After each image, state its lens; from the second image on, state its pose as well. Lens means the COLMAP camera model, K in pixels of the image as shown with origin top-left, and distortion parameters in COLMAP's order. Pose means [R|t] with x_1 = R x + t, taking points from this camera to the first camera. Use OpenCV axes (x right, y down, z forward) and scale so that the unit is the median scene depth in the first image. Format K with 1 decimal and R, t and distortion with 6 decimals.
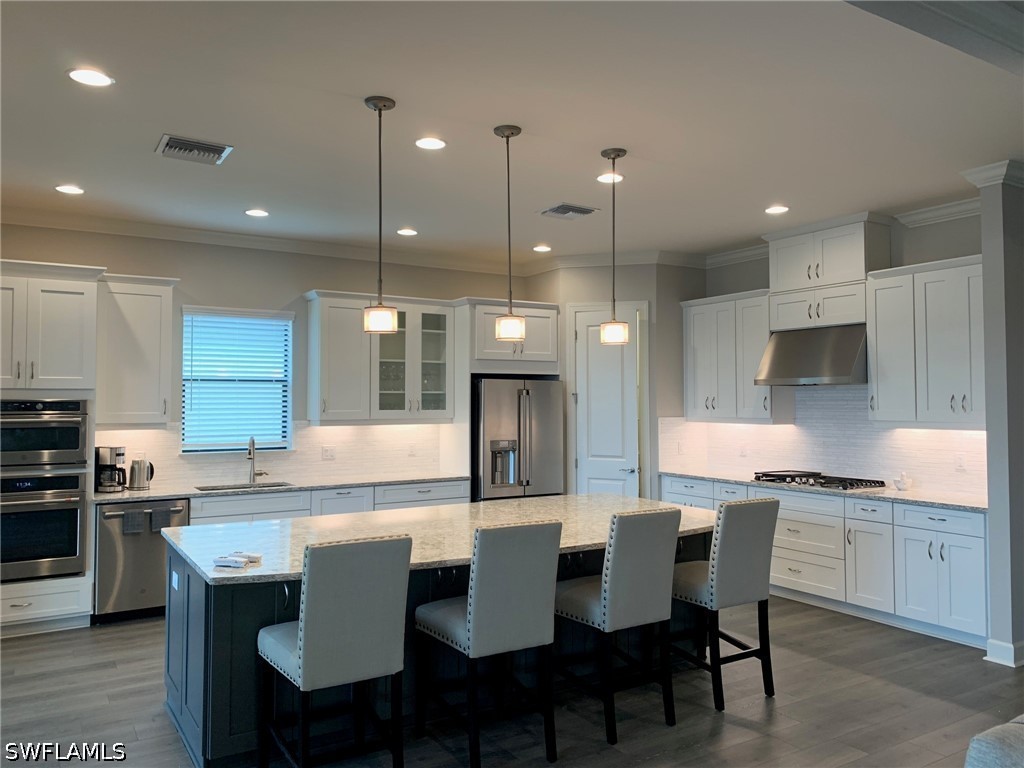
lens RADIAL K [[787.2, 0, 515.5], [0, 787.2, 381.2], [0, 0, 1]] dist [0.050422, -0.046985]
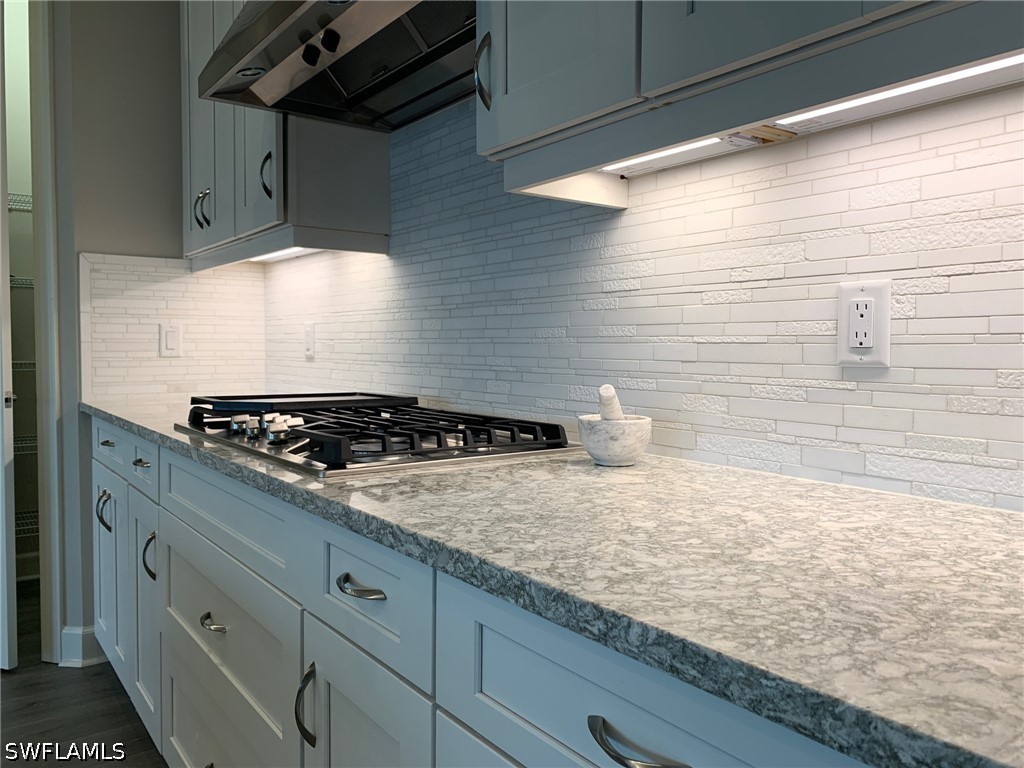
lens RADIAL K [[787.2, 0, 503.6], [0, 787.2, 381.3], [0, 0, 1]] dist [0.050422, -0.046985]
pose [[0.997792, 0.001177, 0.066410, 0.379149], [-0.005892, 0.997470, 0.070841, 0.083743], [-0.066159, -0.071075, 0.995274, 0.670789]]
